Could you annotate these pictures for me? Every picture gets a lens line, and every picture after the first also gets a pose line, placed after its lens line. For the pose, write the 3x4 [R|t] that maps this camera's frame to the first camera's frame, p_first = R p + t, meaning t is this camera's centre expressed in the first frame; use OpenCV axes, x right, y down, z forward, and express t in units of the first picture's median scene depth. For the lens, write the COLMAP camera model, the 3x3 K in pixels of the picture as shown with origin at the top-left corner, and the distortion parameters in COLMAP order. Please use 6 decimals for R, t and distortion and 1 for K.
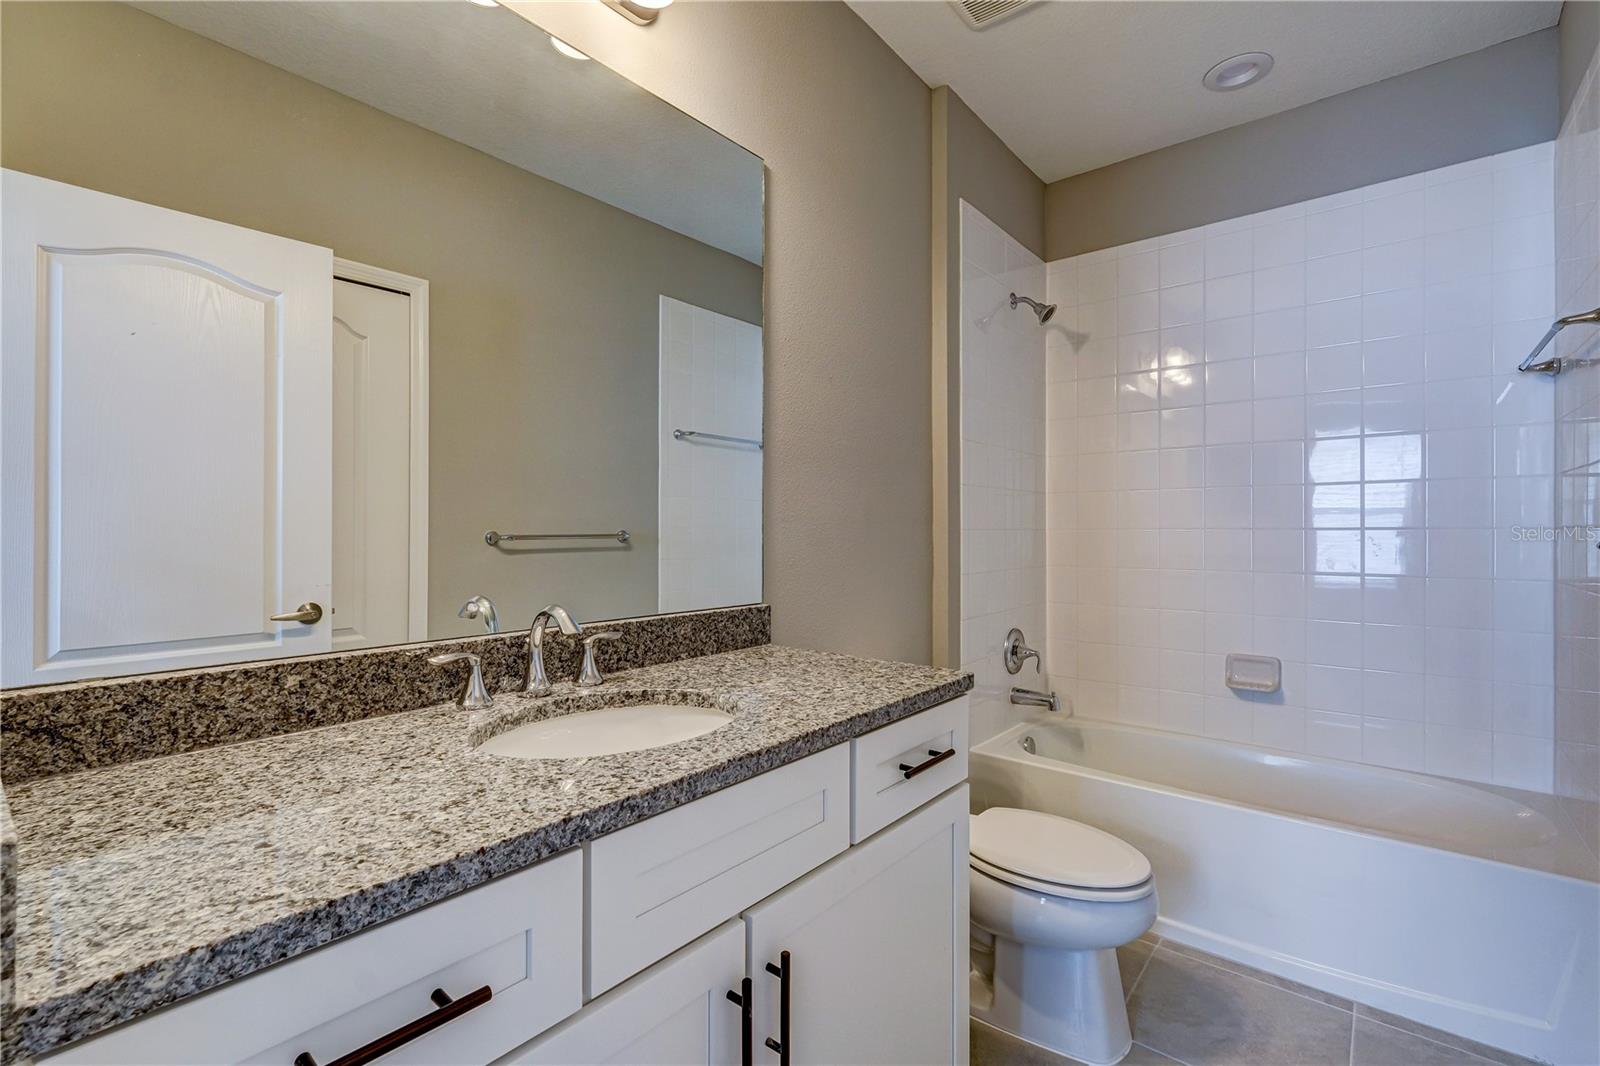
lens RADIAL K [[715.3, 0, 808.6], [0, 715.3, 528.9], [0, 0, 1]] dist [-0.000261, 0.000352]
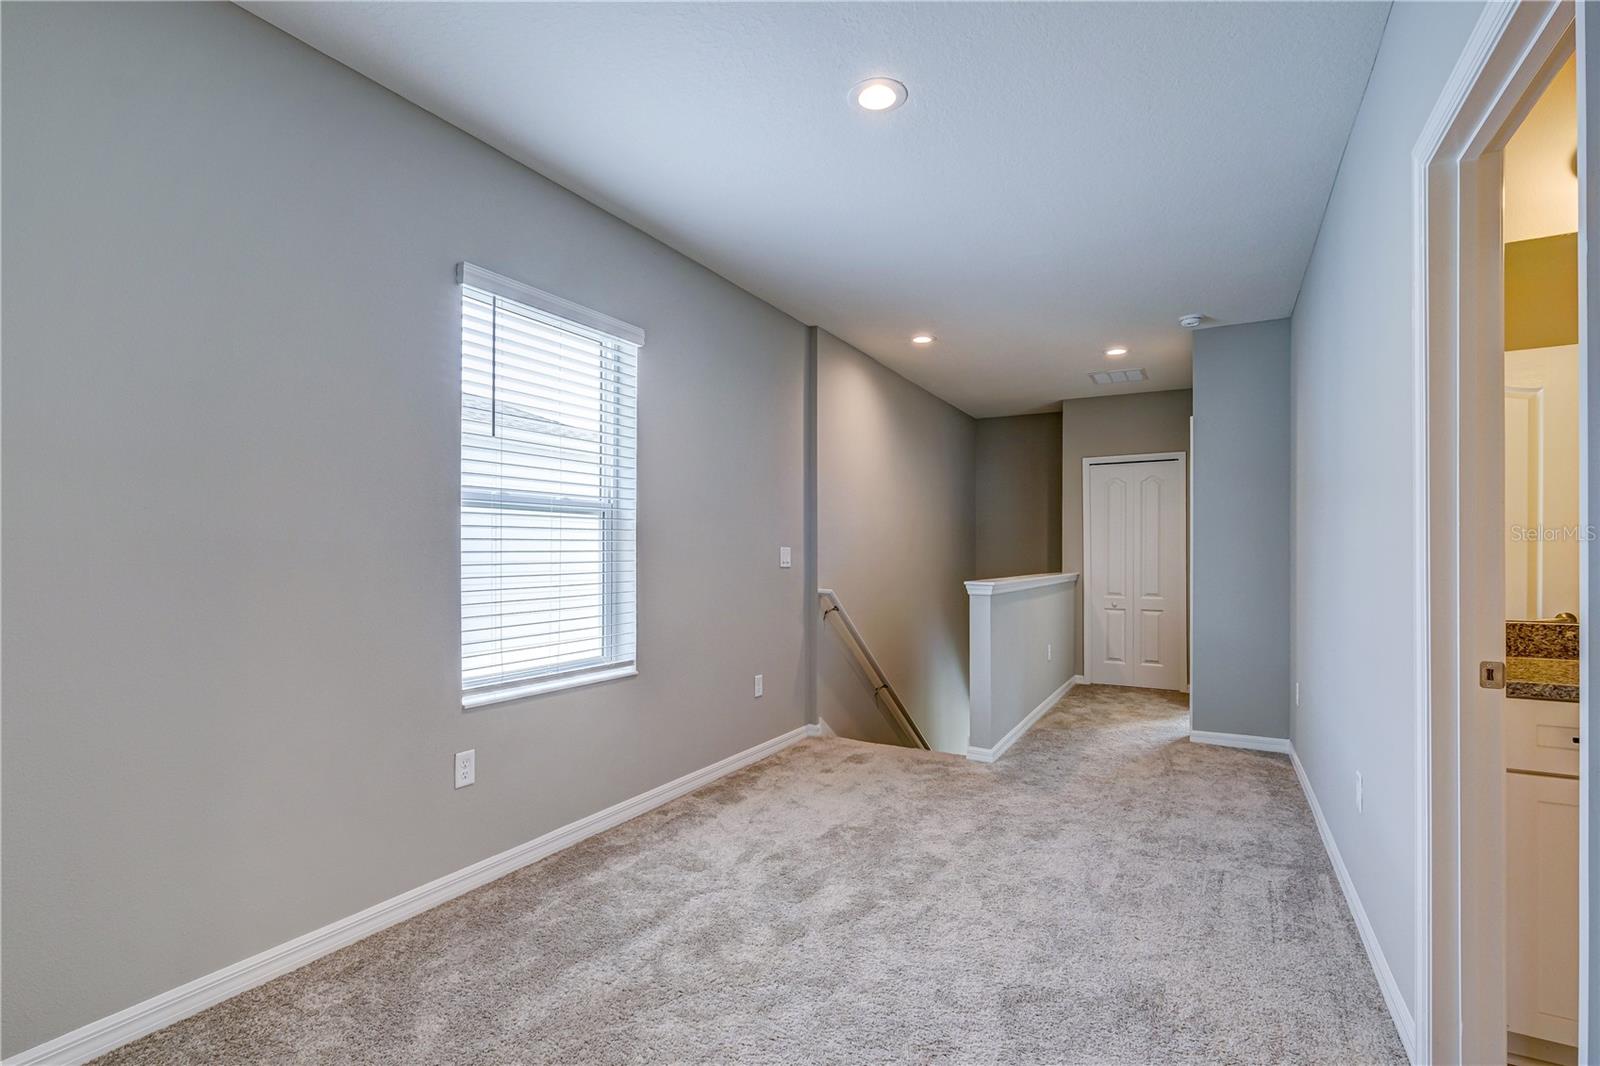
lens RADIAL K [[715.3, 0, 808.6], [0, 715.3, 528.9], [0, 0, 1]] dist [-0.000261, 0.000352]
pose [[0.160810, -0.016677, -0.986845, 0.973514], [-0.007825, 0.999804, -0.018171, -0.034279], [0.986954, 0.010644, 0.160648, -1.512749]]
